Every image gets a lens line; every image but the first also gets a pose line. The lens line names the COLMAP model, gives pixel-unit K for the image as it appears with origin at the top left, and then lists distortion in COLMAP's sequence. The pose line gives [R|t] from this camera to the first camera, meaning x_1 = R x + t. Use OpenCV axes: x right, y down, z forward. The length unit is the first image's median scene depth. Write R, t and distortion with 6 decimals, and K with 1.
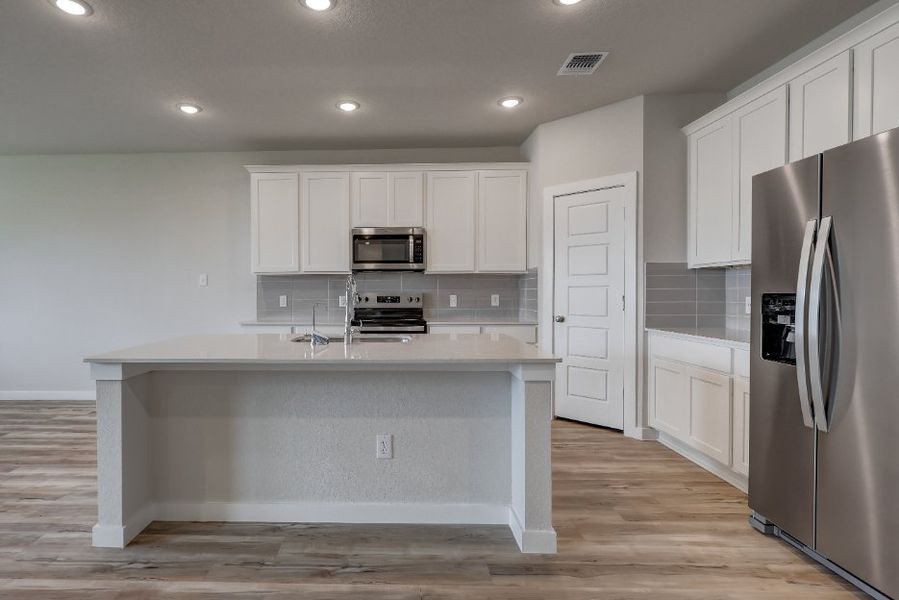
lens RADIAL K [[443.4, 0, 393.9], [0, 443.4, 297.1], [0, 0, 1]] dist [-0.002147, -0.000080]
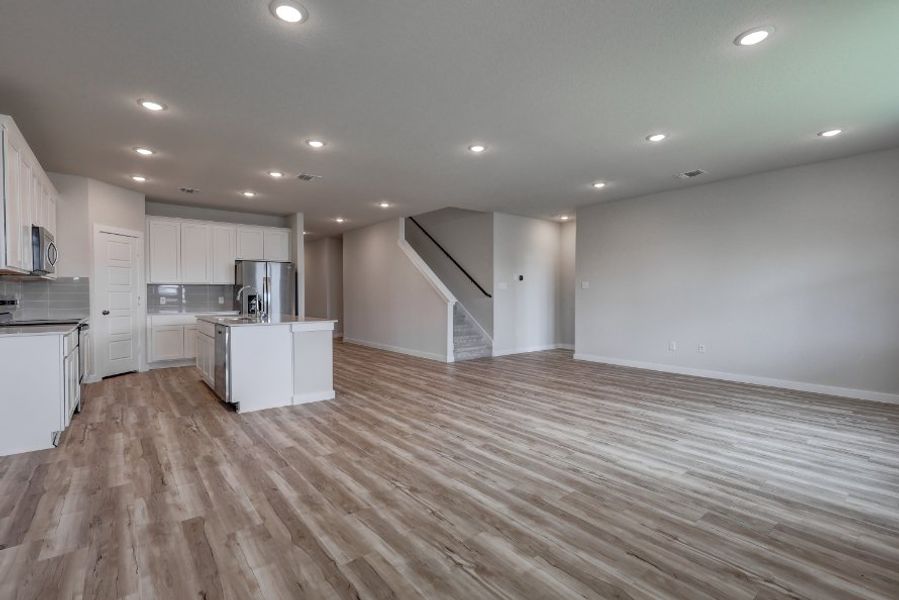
lens RADIAL K [[389.1, 0, 423.6], [0, 389.1, 300.6], [0, 0, 1]] dist [-0.001060, -0.000353]
pose [[-0.625542, -0.006058, 0.780167, -1.543373], [0.013542, 0.999735, 0.018621, -0.002891], [-0.780073, 0.022214, -0.625294, 1.112274]]
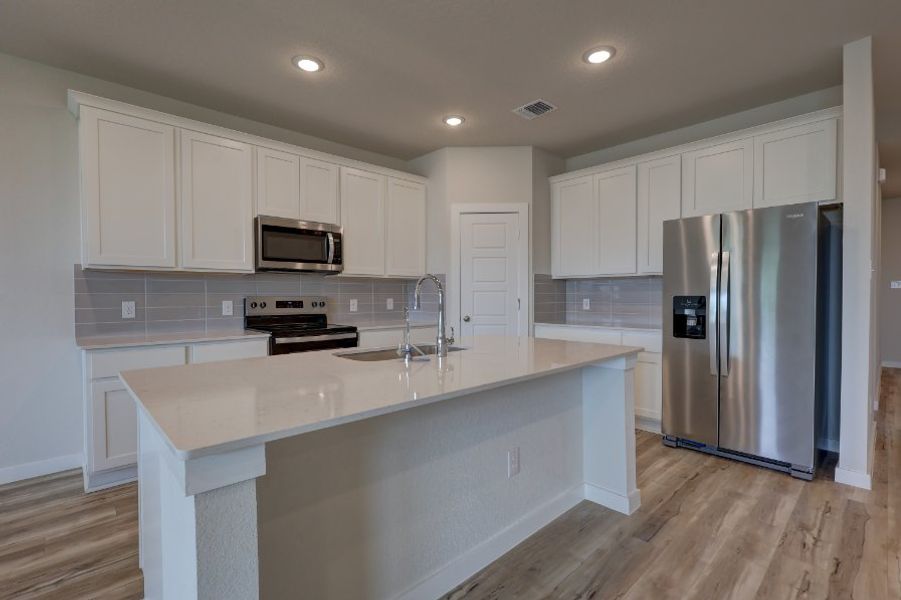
lens RADIAL K [[397.6, 0, 457.4], [0, 397.6, 301.2], [0, 0, 1]] dist [-0.000572, -0.000010]
pose [[0.723810, -0.009049, 0.689940, -0.412715], [0.010315, 0.999944, 0.002294, 0.000086], [-0.689923, 0.005457, 0.723863, 0.295031]]
